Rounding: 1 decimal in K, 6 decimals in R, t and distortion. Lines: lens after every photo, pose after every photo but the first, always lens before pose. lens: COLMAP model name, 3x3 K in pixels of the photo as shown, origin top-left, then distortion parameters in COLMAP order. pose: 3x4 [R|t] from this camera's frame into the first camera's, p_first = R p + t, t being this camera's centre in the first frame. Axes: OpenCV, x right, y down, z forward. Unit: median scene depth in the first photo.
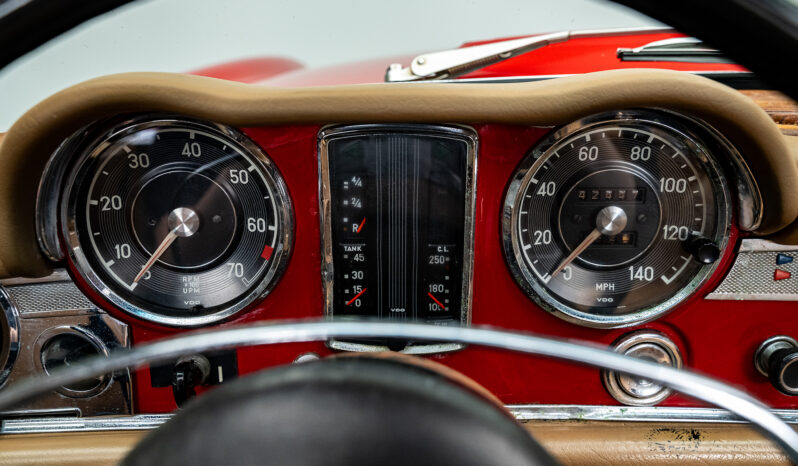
lens RADIAL K [[636.3, 0, 389.2], [0, 636.3, 232.1], [0, 0, 1]] dist [-0.001677, 0.000094]
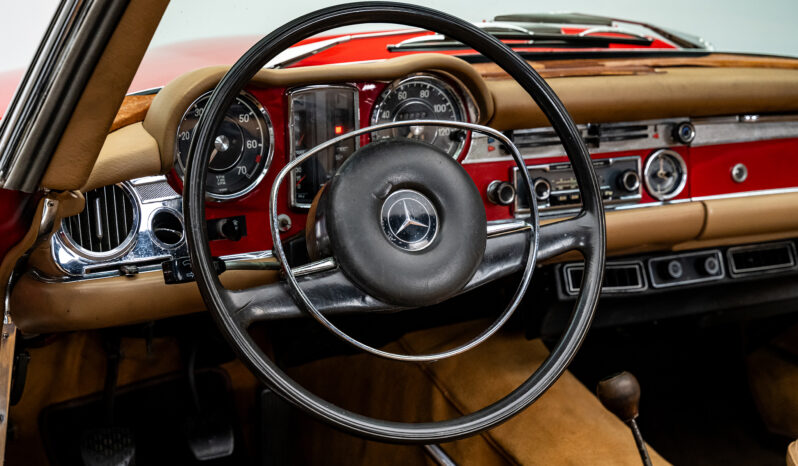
lens RADIAL K [[1289.8, 0, 399.0], [0, 1289.8, 233.0], [0, 0, 1]] dist [0.037012, 0.149232]
pose [[0.870693, -0.107327, 0.479974, -1.740012], [0.170561, 0.981229, -0.089993, 0.683730], [-0.461305, 0.160221, 0.872655, -2.556292]]
